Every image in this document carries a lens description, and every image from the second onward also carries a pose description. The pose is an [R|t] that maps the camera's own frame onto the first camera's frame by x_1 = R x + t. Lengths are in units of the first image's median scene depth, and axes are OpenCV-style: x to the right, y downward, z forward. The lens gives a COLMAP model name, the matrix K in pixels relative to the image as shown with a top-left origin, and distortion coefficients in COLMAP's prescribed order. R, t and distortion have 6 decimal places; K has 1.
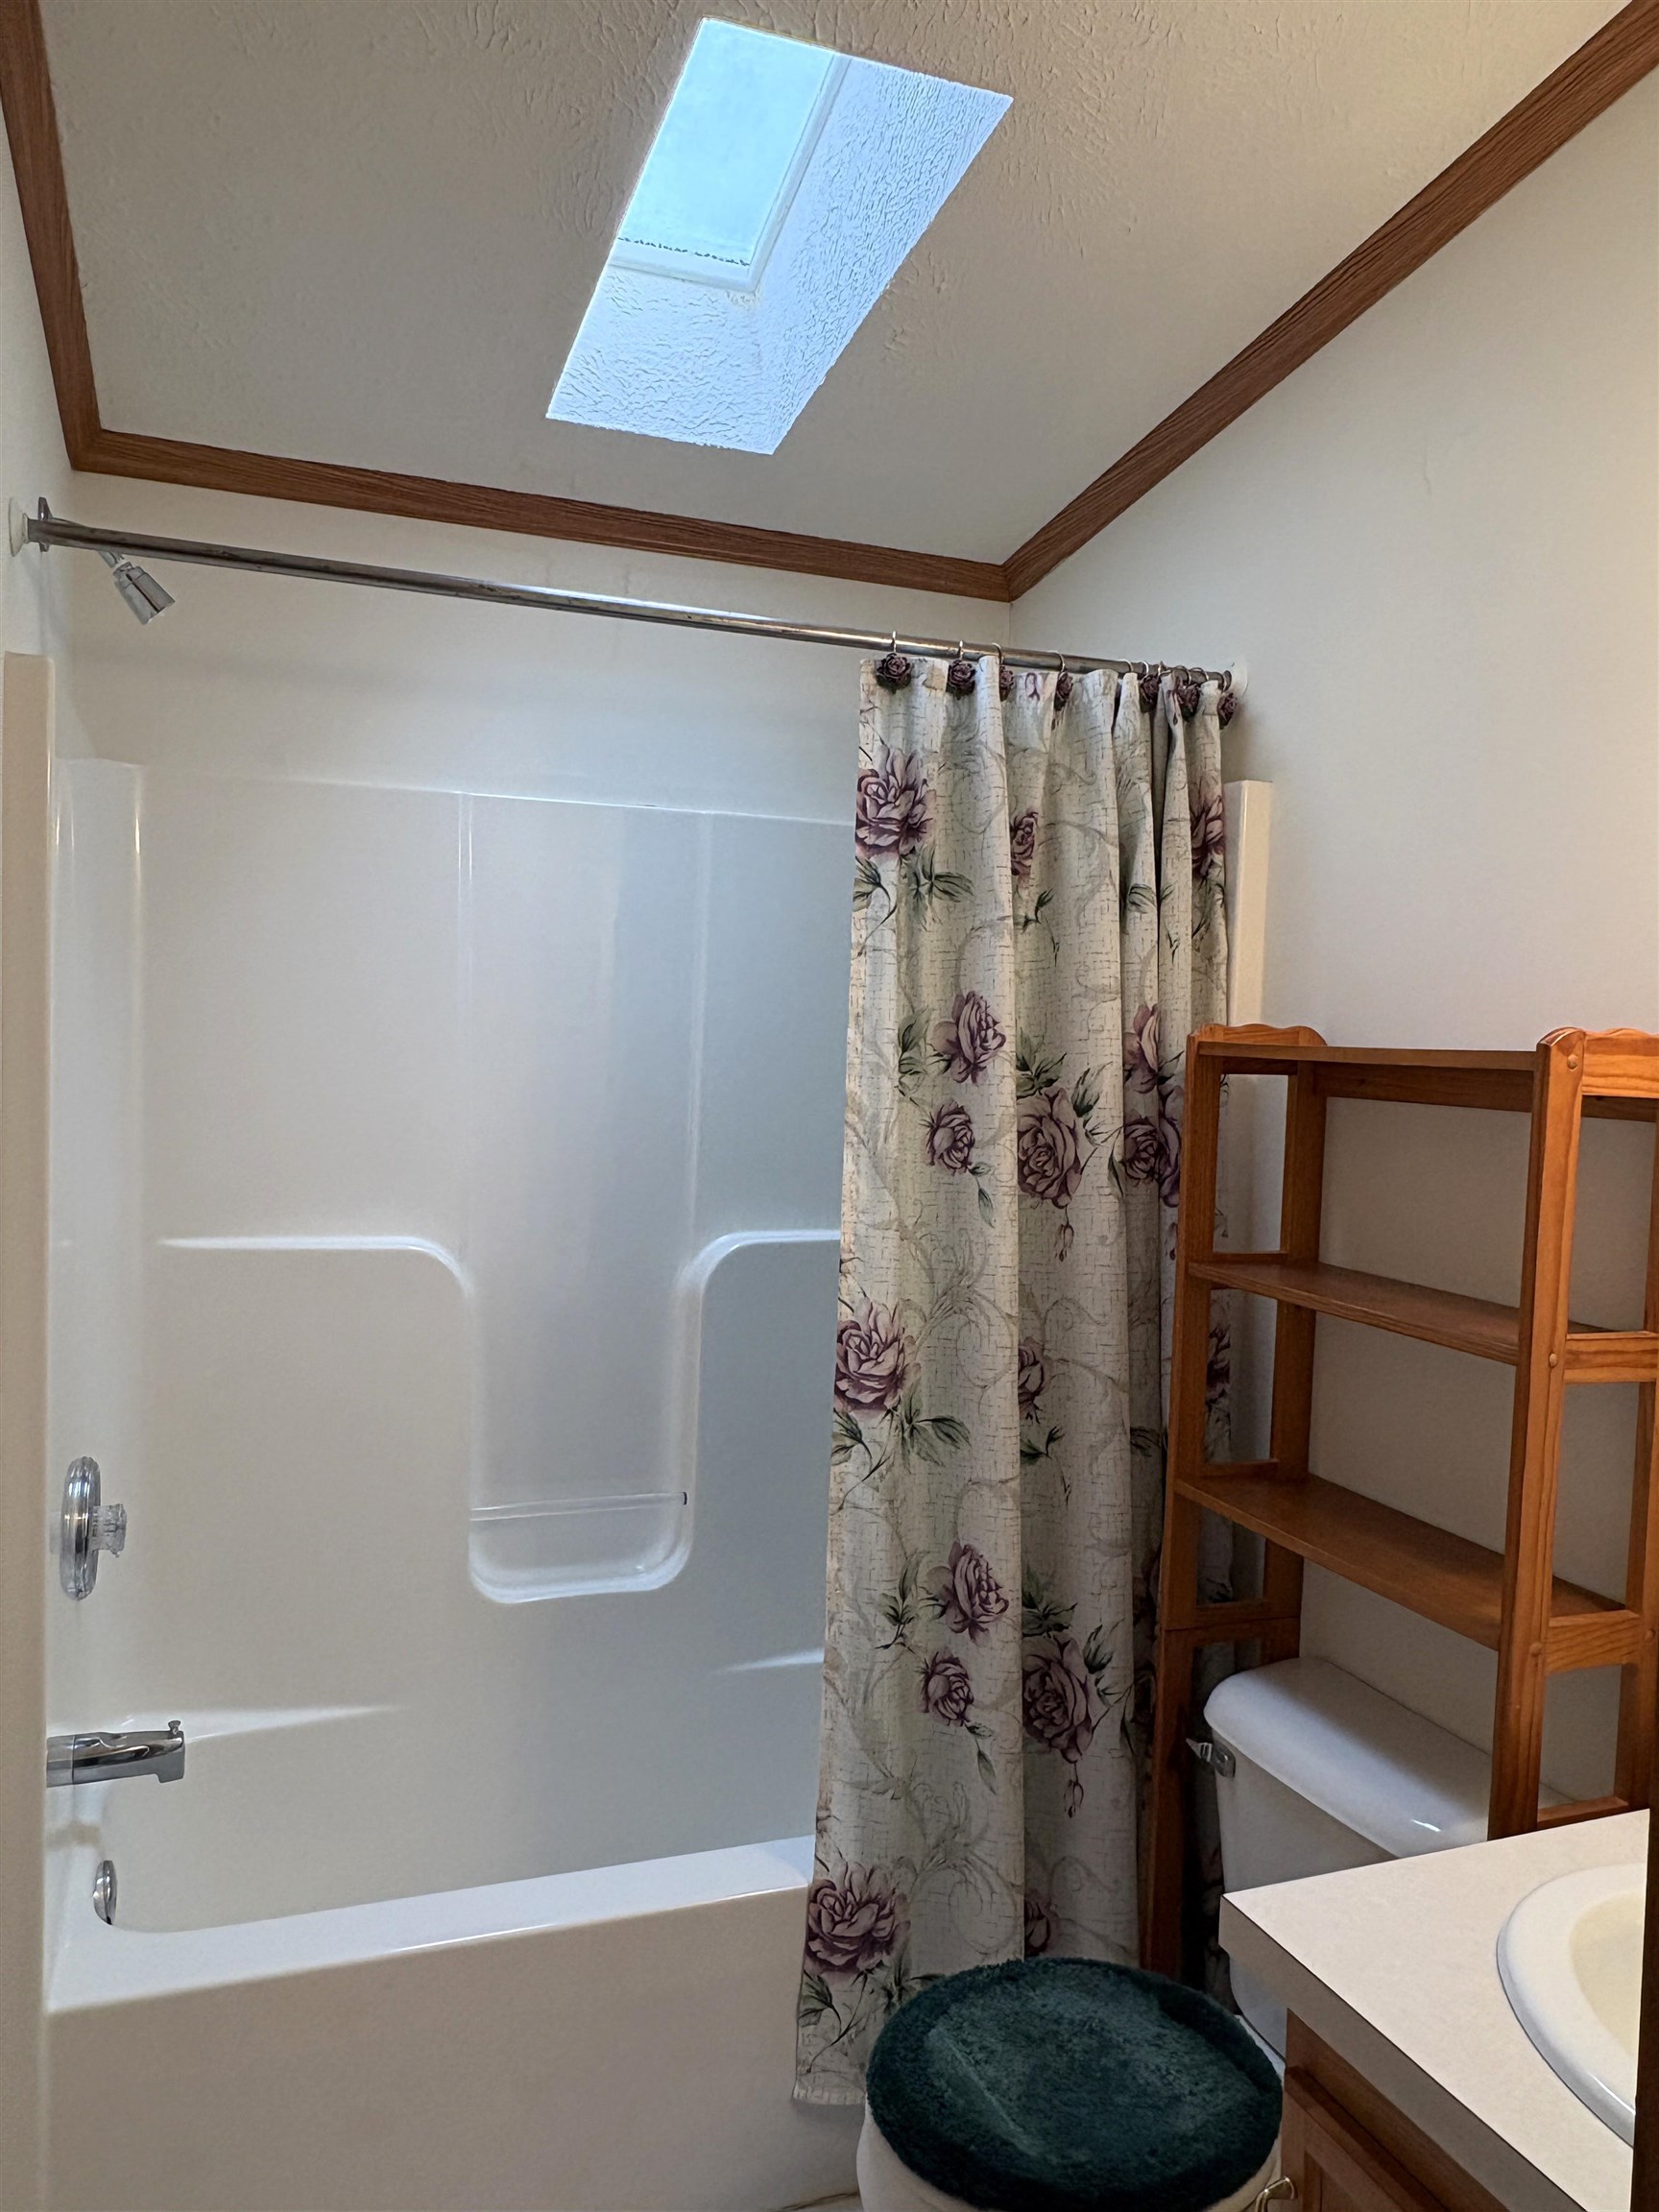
lens RADIAL K [[1595.2, 0, 829.5], [0, 1595.2, 1106.0], [0, 0, 1]] dist [0.005078, 0.000931]
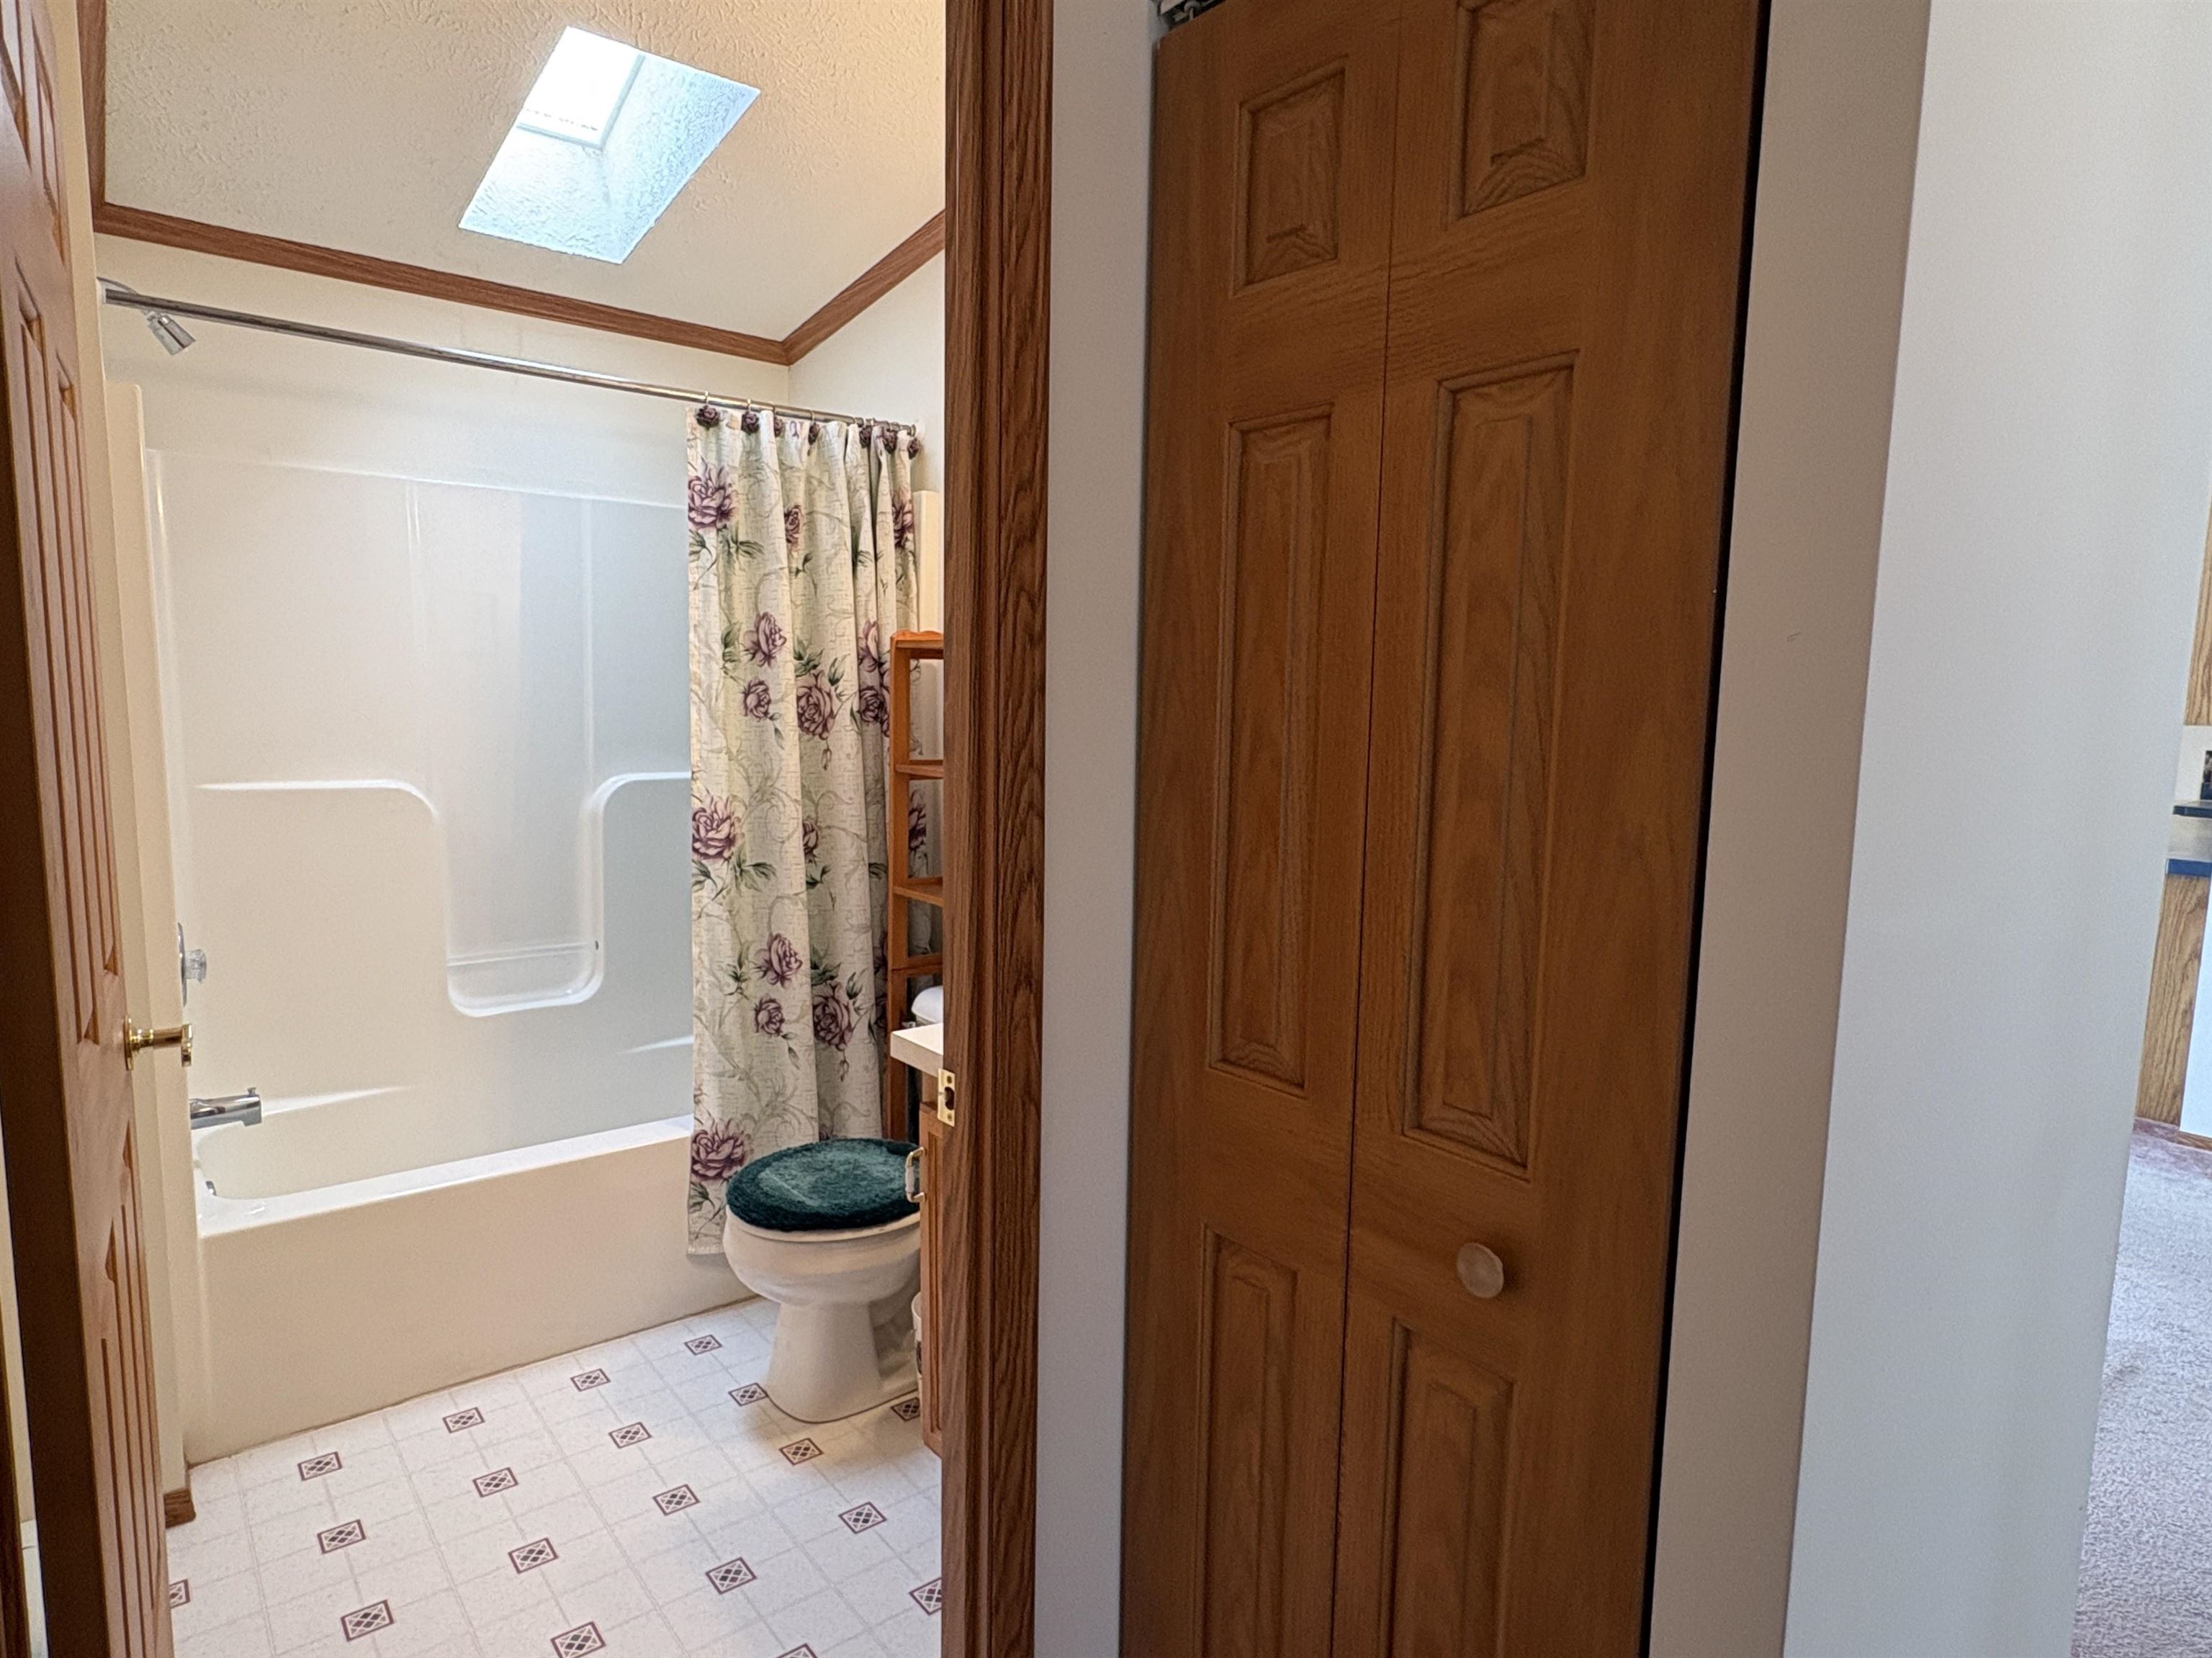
lens RADIAL K [[1242.9, 0, 1095.7], [0, 1242.9, 841.3], [0, 0, 1]] dist [-0.001333, -0.001263]
pose [[0.950568, -0.049006, 0.306625, 0.005931], [0.022447, 0.995729, 0.089553, 0.060333], [-0.309704, -0.078244, 0.947608, -0.379031]]
